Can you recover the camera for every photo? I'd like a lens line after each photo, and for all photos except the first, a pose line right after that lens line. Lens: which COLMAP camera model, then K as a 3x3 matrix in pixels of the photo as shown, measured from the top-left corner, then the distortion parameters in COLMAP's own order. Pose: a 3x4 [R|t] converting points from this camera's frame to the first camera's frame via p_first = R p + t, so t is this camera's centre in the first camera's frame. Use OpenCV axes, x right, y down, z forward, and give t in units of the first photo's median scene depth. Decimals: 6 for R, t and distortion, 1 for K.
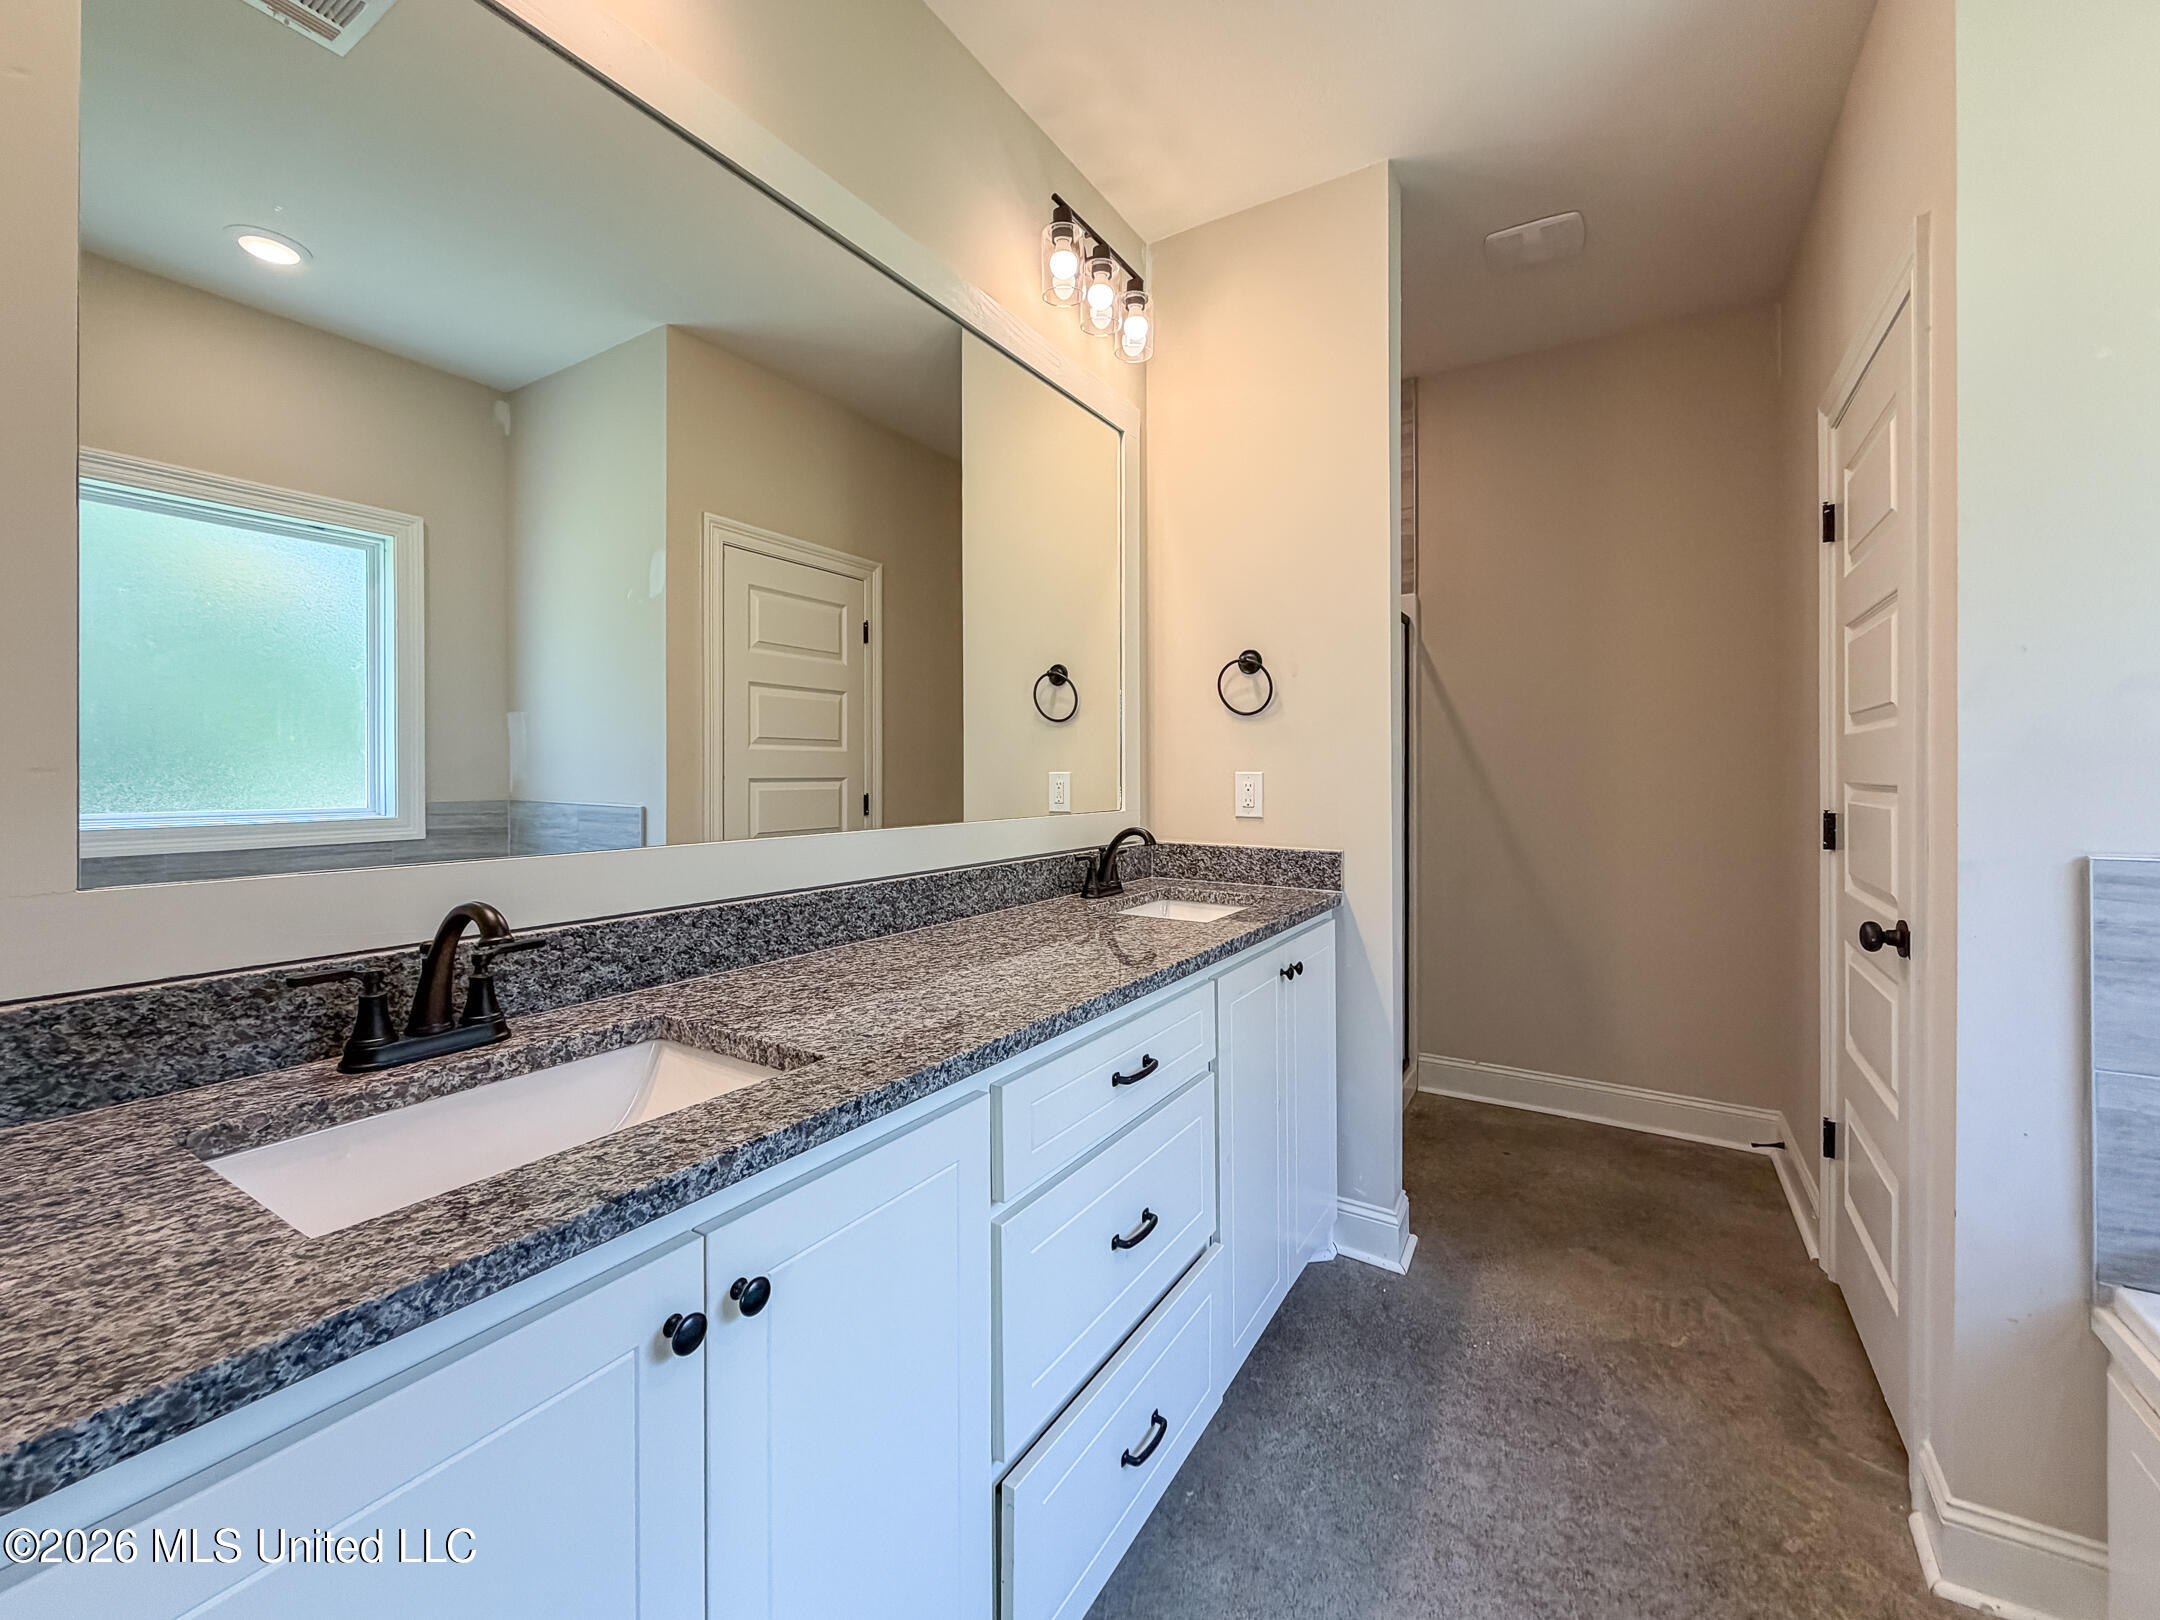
lens RADIAL K [[870.6, 0, 1079.3], [0, 870.6, 787.5], [0, 0, 1]] dist [0.000604, -0.000605]
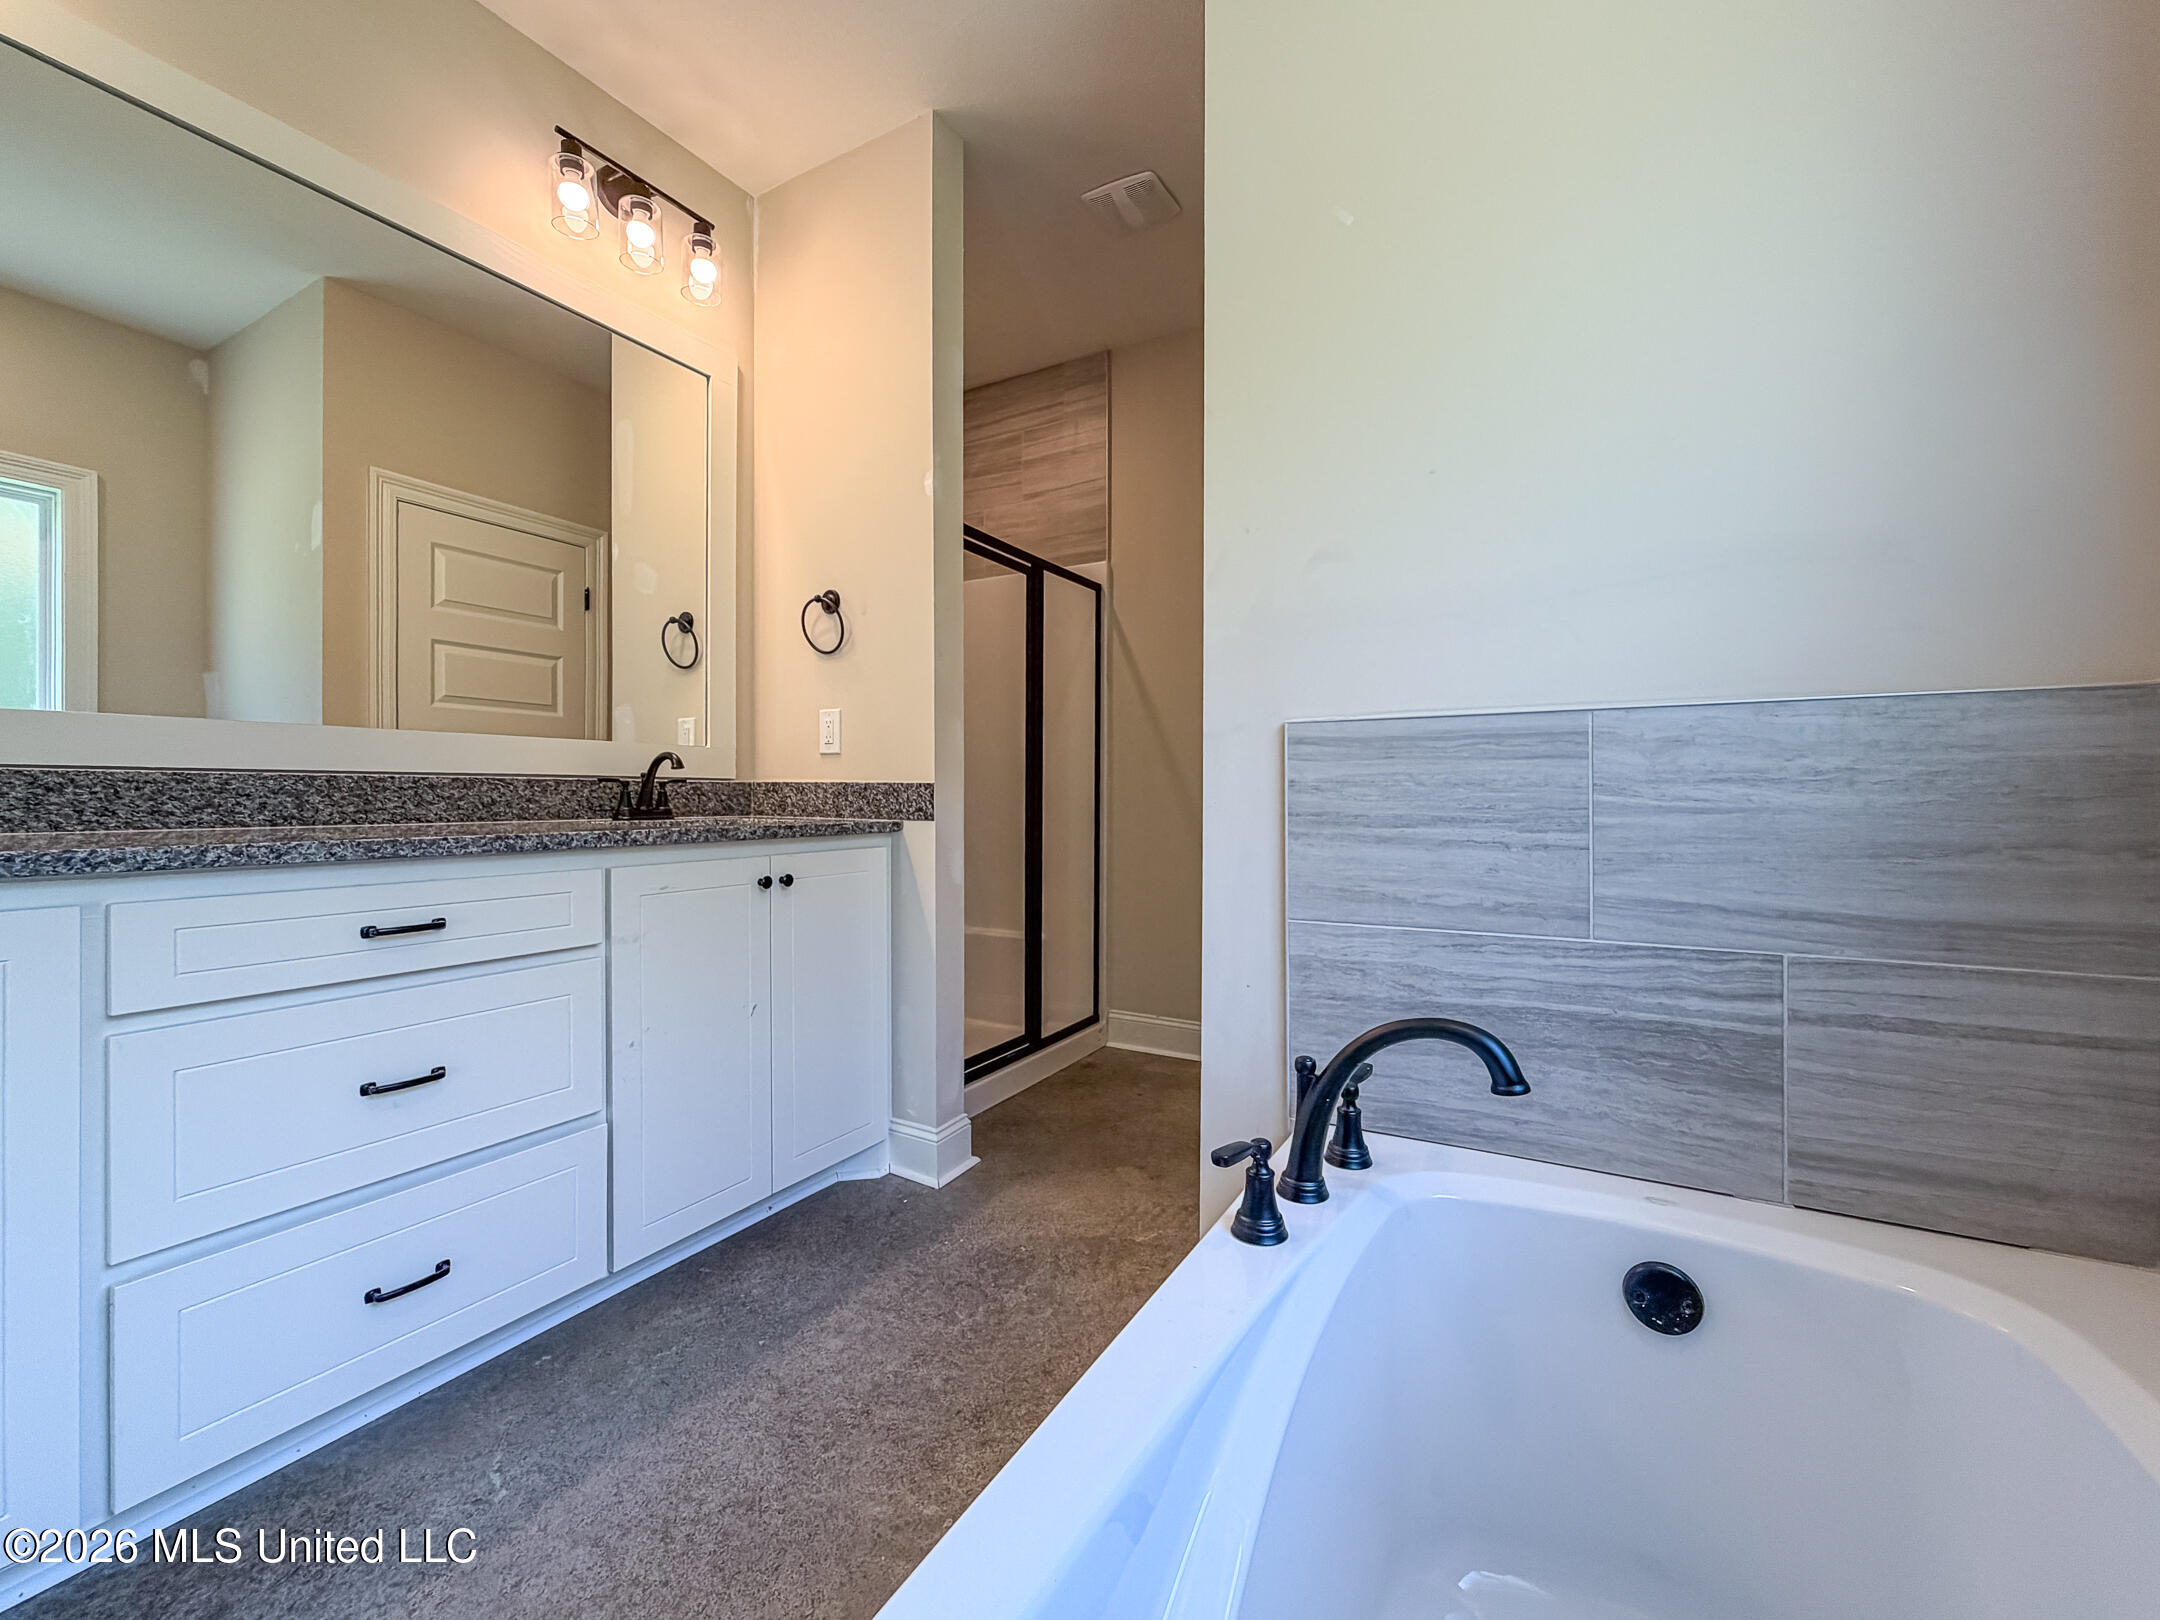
lens RADIAL K [[870.6, 0, 1086.5], [0, 870.6, 813.8], [0, 0, 1]] dist [0.000604, -0.000605]
pose [[0.999651, 0.003593, 0.026157, 0.562908], [-0.003616, 0.999993, 0.000824, 0.122820], [-0.026154, -0.000918, 0.999657, -0.039392]]
